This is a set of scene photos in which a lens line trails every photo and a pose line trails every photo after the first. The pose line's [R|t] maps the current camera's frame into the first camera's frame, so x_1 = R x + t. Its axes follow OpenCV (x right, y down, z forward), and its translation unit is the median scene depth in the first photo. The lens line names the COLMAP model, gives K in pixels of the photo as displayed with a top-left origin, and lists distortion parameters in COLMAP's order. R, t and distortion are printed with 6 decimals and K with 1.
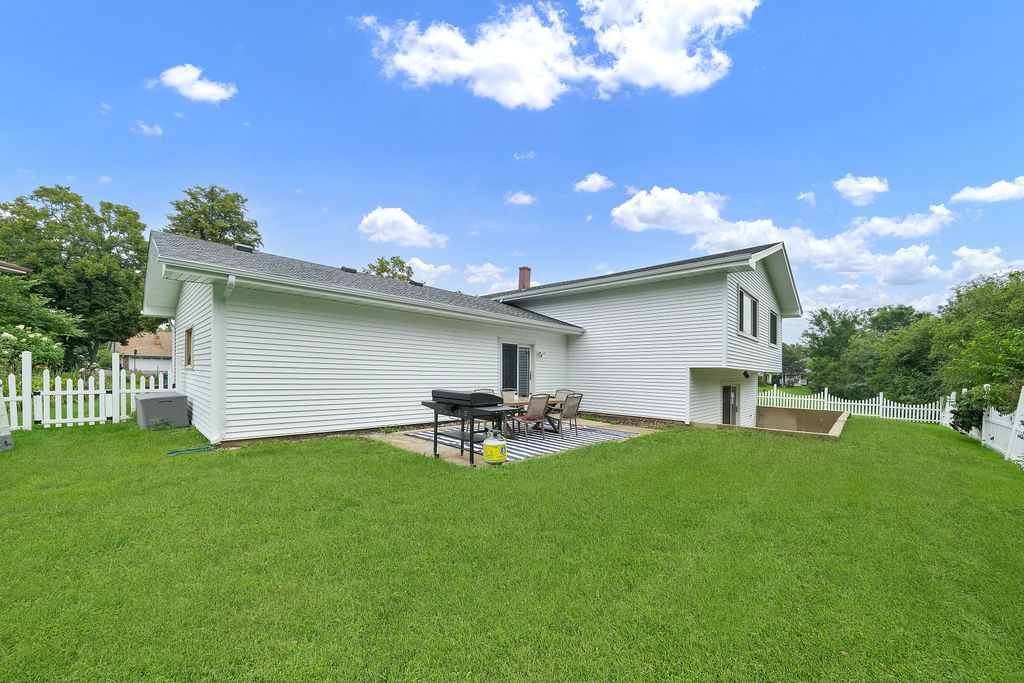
lens RADIAL K [[372.0, 0, 522.2], [0, 372.0, 374.2], [0, 0, 1]] dist [-0.002536, -0.000177]
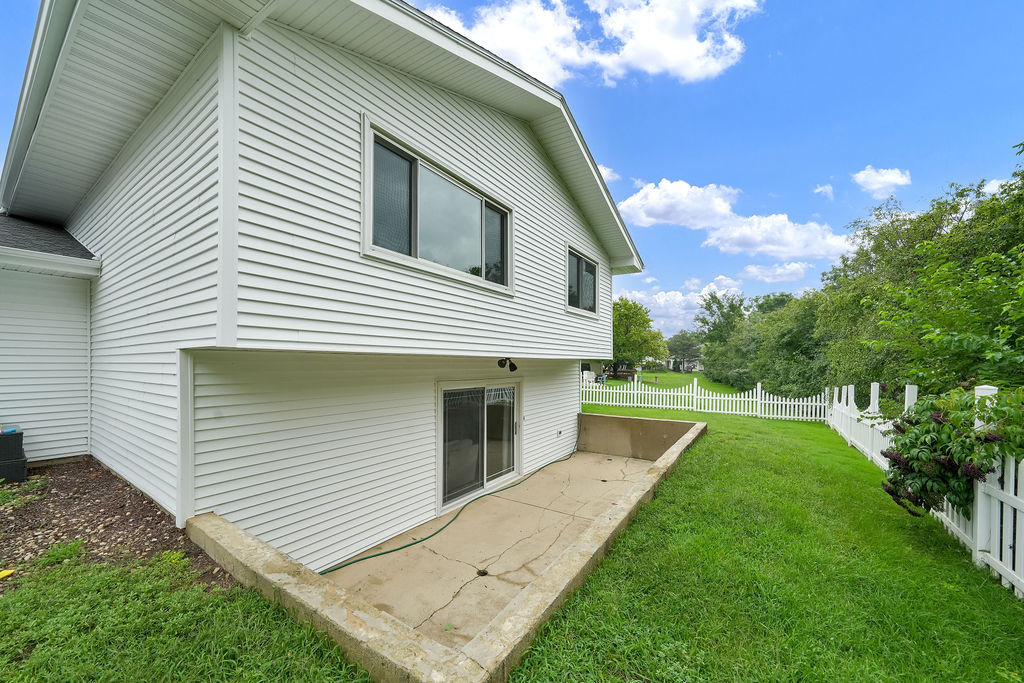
lens RADIAL K [[372.0, 0, 506.9], [0, 372.0, 367.5], [0, 0, 1]] dist [-0.002536, -0.000177]
pose [[0.987787, -0.020069, 0.154513, 0.257422], [0.018484, 0.999761, 0.011691, -0.001352], [-0.154711, -0.008692, 0.987922, 0.247469]]
